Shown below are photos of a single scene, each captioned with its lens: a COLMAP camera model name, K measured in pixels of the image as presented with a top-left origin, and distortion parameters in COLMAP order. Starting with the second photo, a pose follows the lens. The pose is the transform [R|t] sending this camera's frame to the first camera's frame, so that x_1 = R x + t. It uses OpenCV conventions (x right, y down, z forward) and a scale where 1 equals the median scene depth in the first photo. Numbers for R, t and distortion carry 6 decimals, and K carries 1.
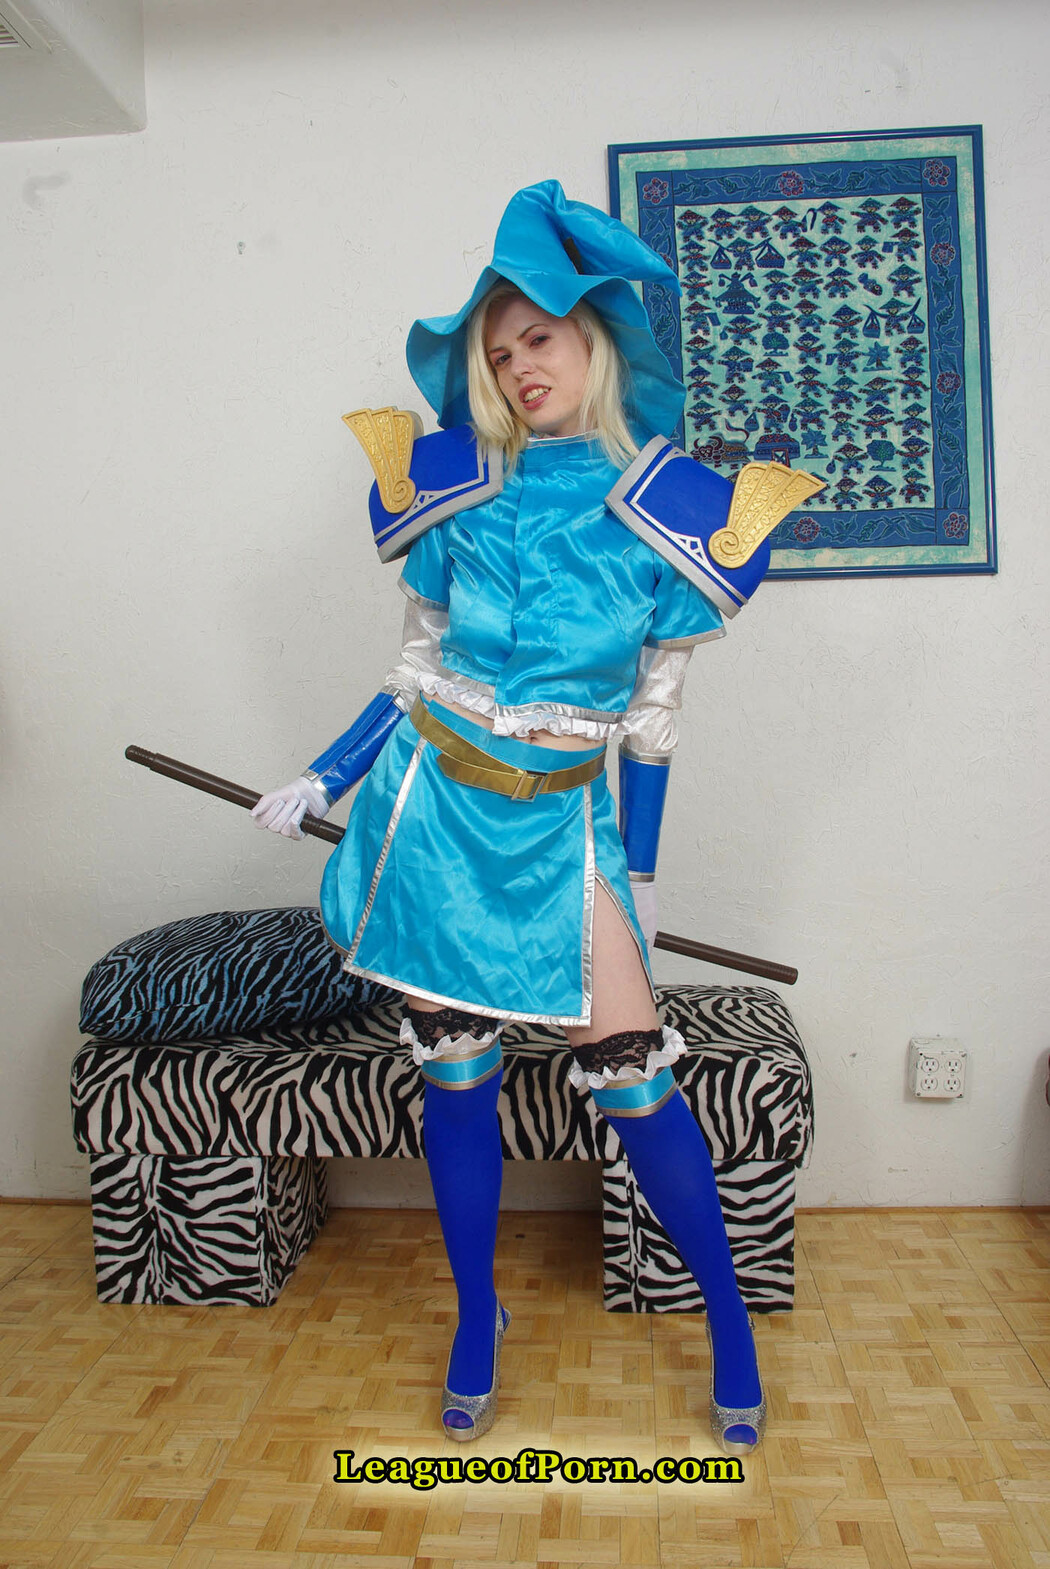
lens RADIAL K [[1343.8, 0, 520.4], [0, 1343.8, 783.8], [0, 0, 1]] dist [-0.156577, 0.146311]
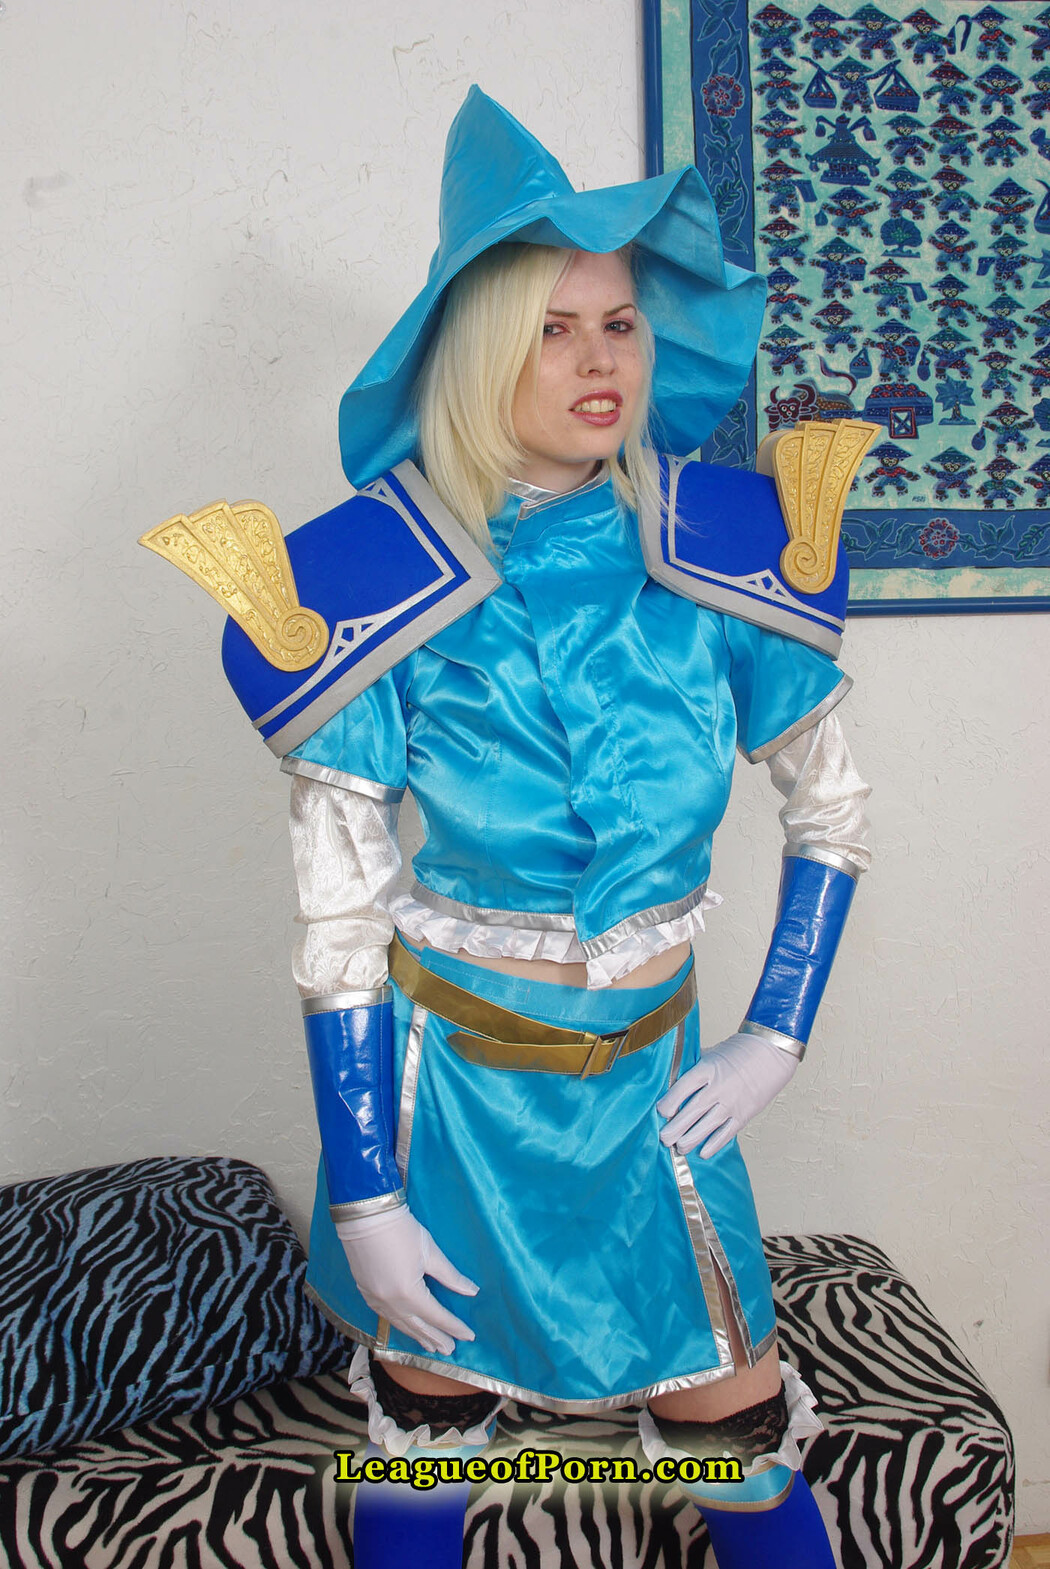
lens RADIAL K [[1801.7, 0, 525.0], [0, 1801.7, 784.5], [0, 0, 1]] dist [-0.121177, 0.132721]
pose [[0.981042, -0.014733, 0.193237, -0.148868], [-0.000699, 0.996830, 0.079552, -0.143696], [-0.193796, -0.078179, 0.977922, 0.193507]]
